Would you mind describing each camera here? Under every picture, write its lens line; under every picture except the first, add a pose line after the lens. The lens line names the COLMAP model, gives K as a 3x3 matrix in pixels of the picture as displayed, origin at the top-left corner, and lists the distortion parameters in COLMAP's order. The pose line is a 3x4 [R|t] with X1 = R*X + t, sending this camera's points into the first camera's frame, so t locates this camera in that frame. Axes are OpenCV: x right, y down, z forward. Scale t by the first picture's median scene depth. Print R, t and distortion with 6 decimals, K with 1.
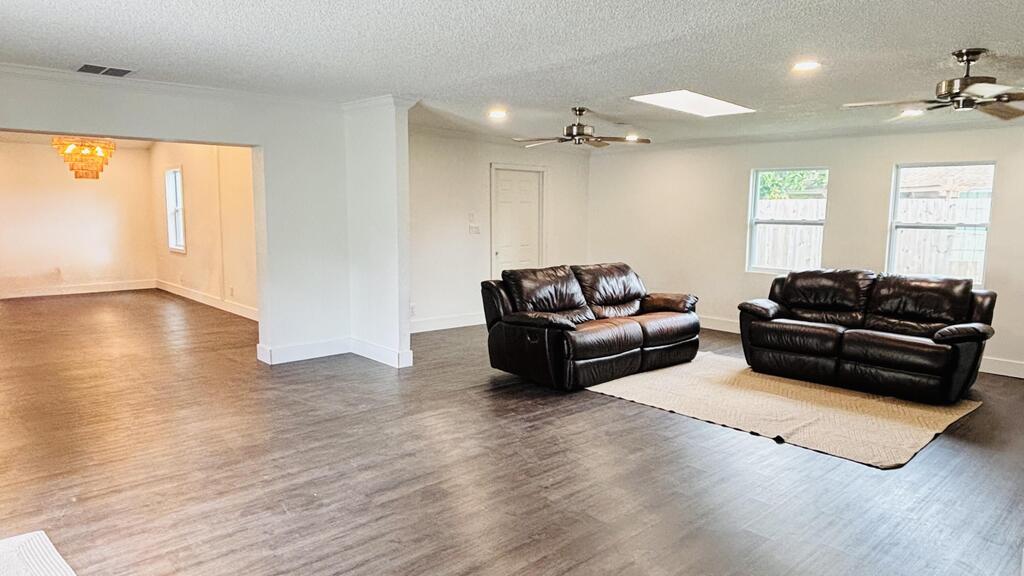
lens RADIAL K [[640.3, 0, 512.0], [0, 640.3, 288.0], [0, 0, 1]] dist [0.064712, -0.086320]
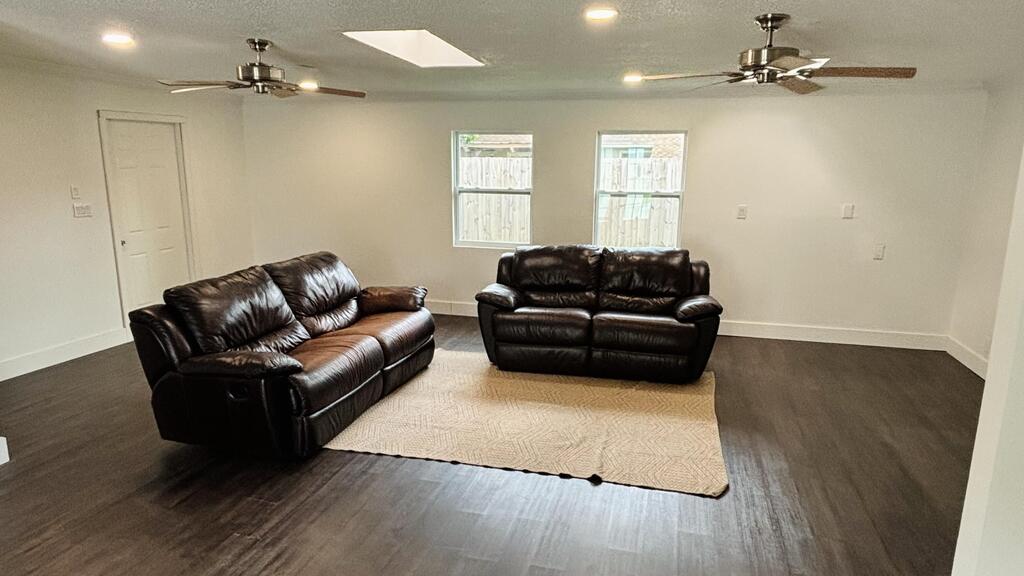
lens RADIAL K [[640.3, 0, 512.0], [0, 640.3, 288.0], [0, 0, 1]] dist [0.064712, -0.086320]
pose [[0.845273, -0.108025, 0.523302, -0.057657], [0.065295, 0.992893, 0.099494, -0.068174], [-0.530331, -0.049931, 0.846319, 0.258970]]
